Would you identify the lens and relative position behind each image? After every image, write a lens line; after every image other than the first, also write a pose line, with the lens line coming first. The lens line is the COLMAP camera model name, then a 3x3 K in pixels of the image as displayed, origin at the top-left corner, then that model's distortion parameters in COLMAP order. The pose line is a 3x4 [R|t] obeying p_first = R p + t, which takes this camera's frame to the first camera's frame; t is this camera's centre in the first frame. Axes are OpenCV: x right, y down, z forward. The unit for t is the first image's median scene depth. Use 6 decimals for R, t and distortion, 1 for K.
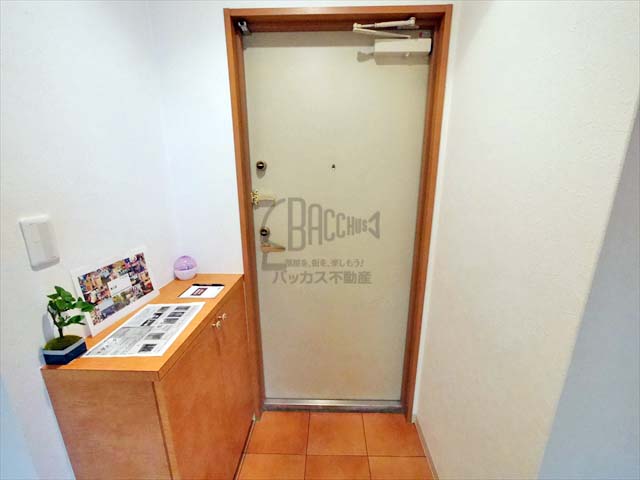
lens RADIAL K [[260.7, 0, 321.5], [0, 260.7, 242.5], [0, 0, 1]] dist [-0.000427, -0.000136]
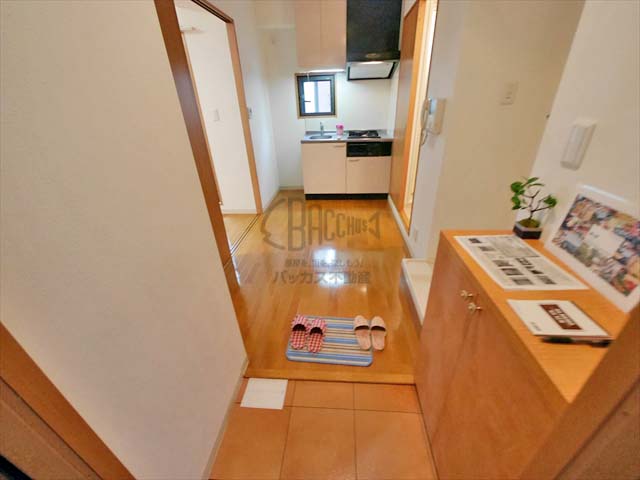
lens RADIAL K [[260.7, 0, 321.9], [0, 260.7, 238.8], [0, 0, 1]] dist [-0.000427, -0.000136]
pose [[-0.997804, 0.009224, 0.065584, -0.022193], [0.050827, 0.741515, 0.669009, -0.381457], [-0.042461, 0.670873, -0.740356, 1.591840]]
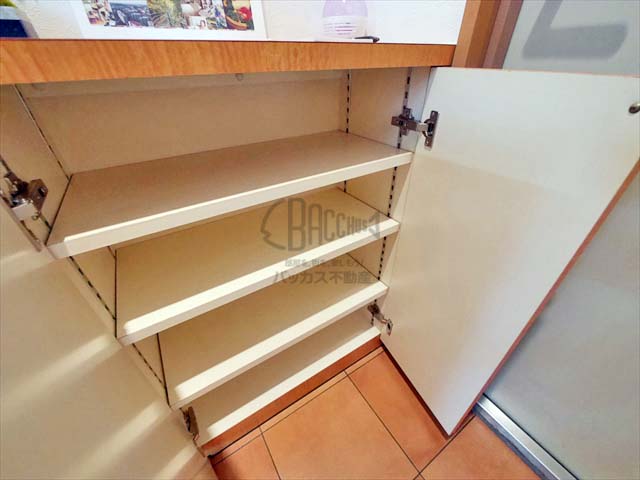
lens RADIAL K [[260.7, 0, 319.4], [0, 260.7, 240.6], [0, 0, 1]] dist [-0.000427, -0.000136]
pose [[0.558466, 0.471673, -0.682378, -0.063937], [-0.189955, 0.873468, 0.448297, 0.332377], [0.807485, -0.120738, 0.577399, 0.897289]]
